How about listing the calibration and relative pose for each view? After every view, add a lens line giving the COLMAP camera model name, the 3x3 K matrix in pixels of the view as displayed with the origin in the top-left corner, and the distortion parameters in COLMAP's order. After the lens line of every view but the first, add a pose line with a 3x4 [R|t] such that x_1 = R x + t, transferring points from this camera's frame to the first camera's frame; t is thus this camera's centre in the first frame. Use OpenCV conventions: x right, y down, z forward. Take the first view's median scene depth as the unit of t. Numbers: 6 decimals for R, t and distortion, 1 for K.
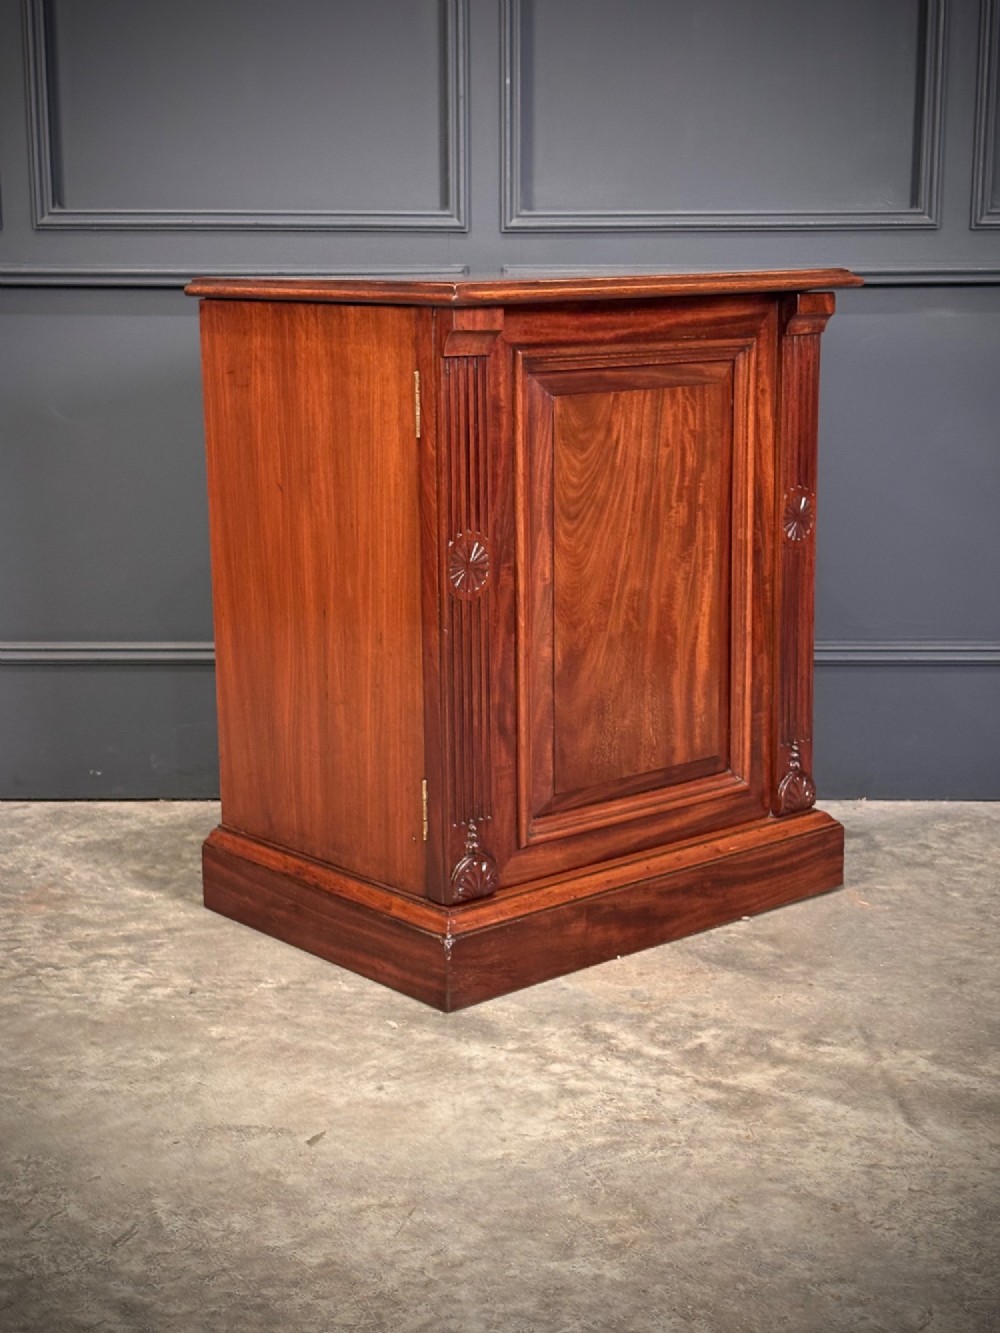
lens RADIAL K [[2025.1, 0, 495.8], [0, 2025.1, 663.4], [0, 0, 1]] dist [0.232770, -0.971903]
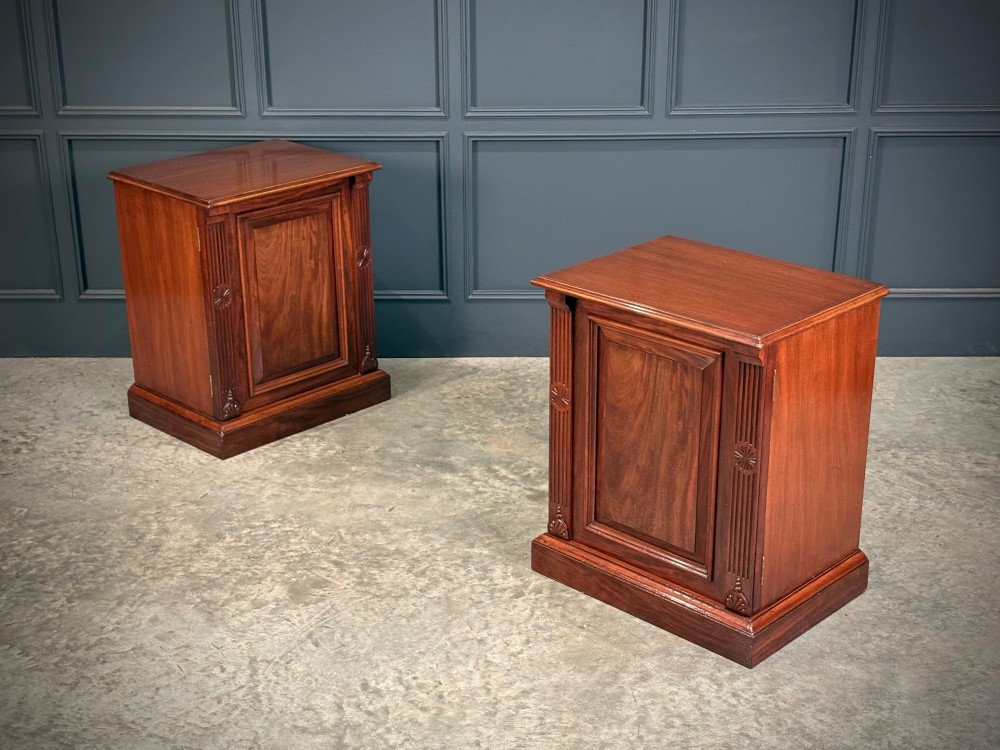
lens RADIAL K [[1522.0, 0, 492.3], [0, 1522.0, 382.8], [0, 0, 1]] dist [0.219566, -0.880824]
pose [[0.999951, -0.001878, -0.009715, 0.071005], [0.003552, 0.984511, 0.175287, -0.298591], [0.009235, -0.175313, 0.984469, -1.018700]]
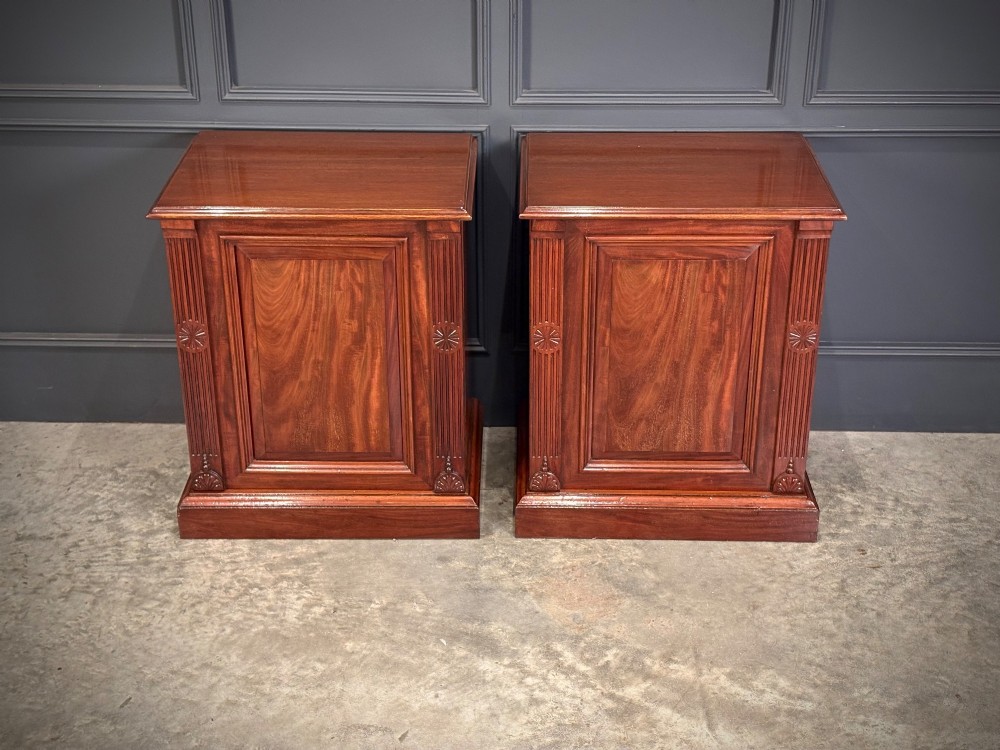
lens RADIAL K [[1507.8, 0, 500.0], [0, 1507.8, 375.0], [0, 0, 1]] dist [0.218425, -0.864116]
pose [[0.999813, 0.009308, -0.016978, 0.023076], [-0.004514, 0.964749, 0.263134, -0.436064], [0.018829, -0.263008, 0.964610, -0.280994]]
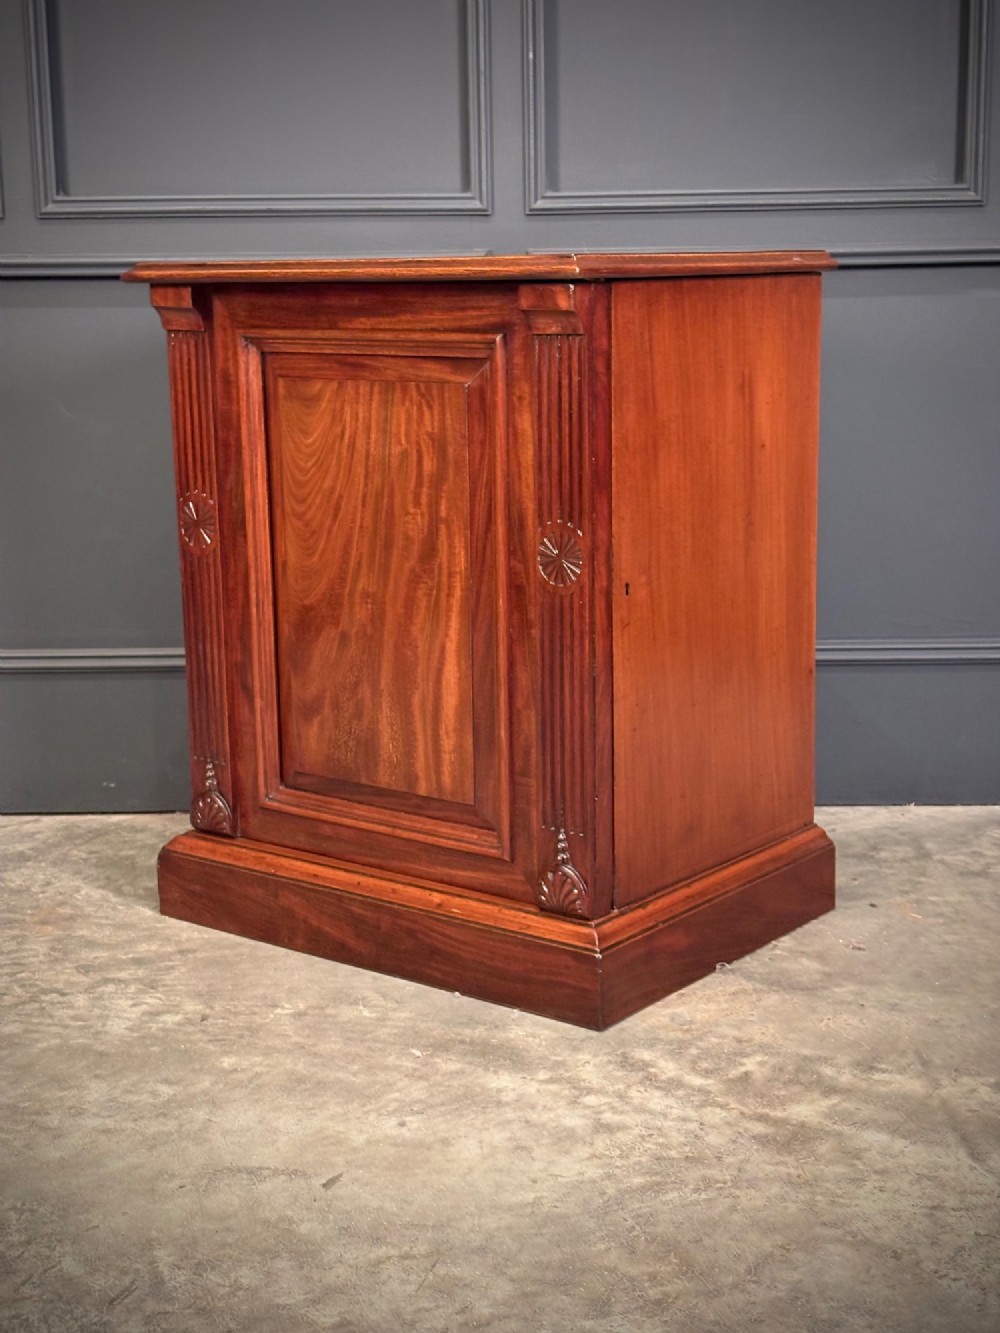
lens RADIAL K [[2009.4, 0, 508.9], [0, 2009.4, 663.3], [0, 0, 1]] dist [0.222919, -0.907478]
pose [[0.999882, -0.010570, -0.011161, 0.004401], [0.010554, 0.999943, -0.001511, -0.000183], [0.011176, 0.001394, 0.999937, 0.072046]]
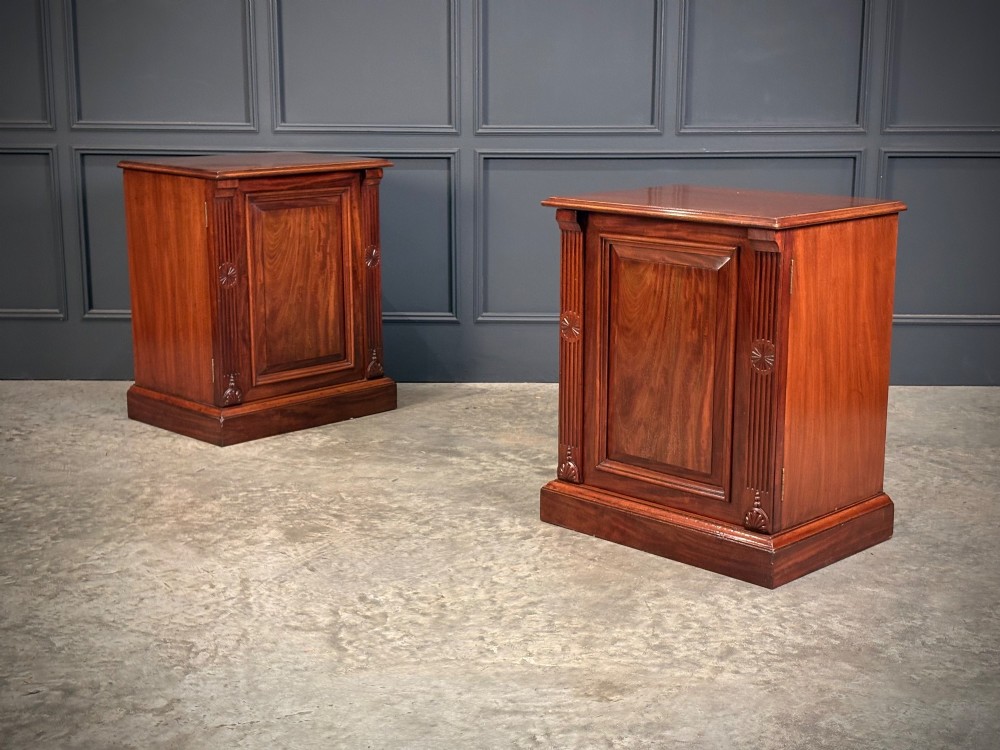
lens RADIAL K [[1519.2, 0, 500.0], [0, 1519.2, 375.0], [0, 0, 1]] dist [0.232770, -0.971903]
pose [[0.999912, 0.006339, -0.011652, 0.073100], [-0.006188, 0.999897, 0.012942, 0.052287], [0.011733, -0.012869, 0.999848, -0.996815]]
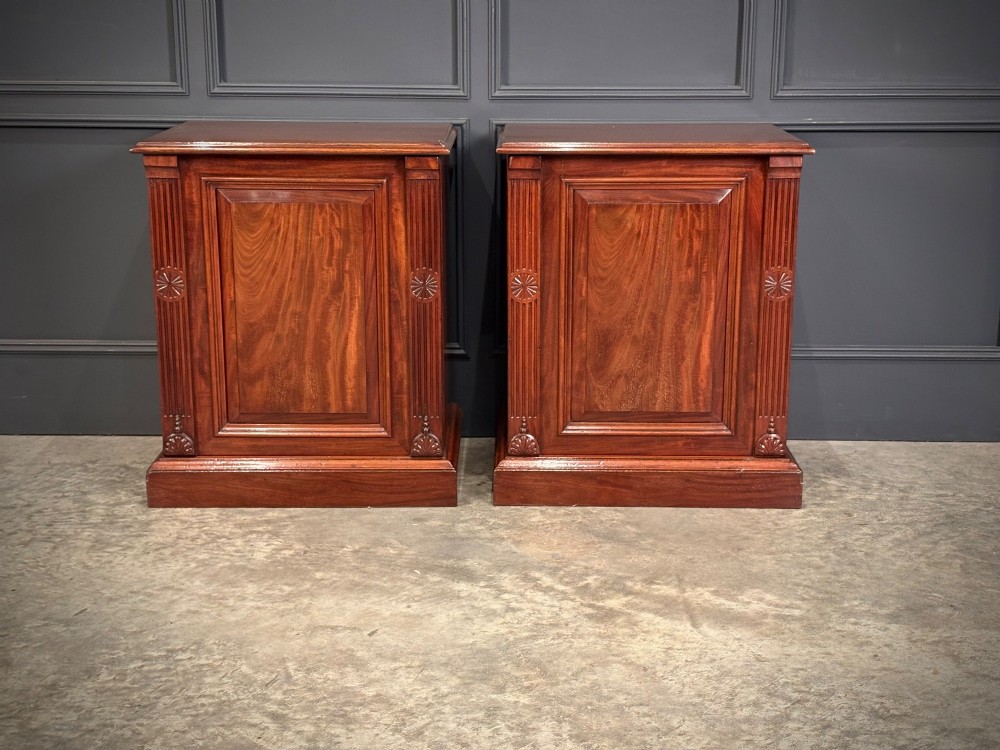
lens RADIAL K [[1507.4, 0, 513.3], [0, 1507.4, 365.0], [0, 0, 1]] dist [0.222919, -0.907478]
pose [[0.999970, 0.006264, -0.004582, 0.039974], [-0.006069, 0.999130, 0.041256, -0.062112], [0.004837, -0.041227, 0.999138, -0.332566]]
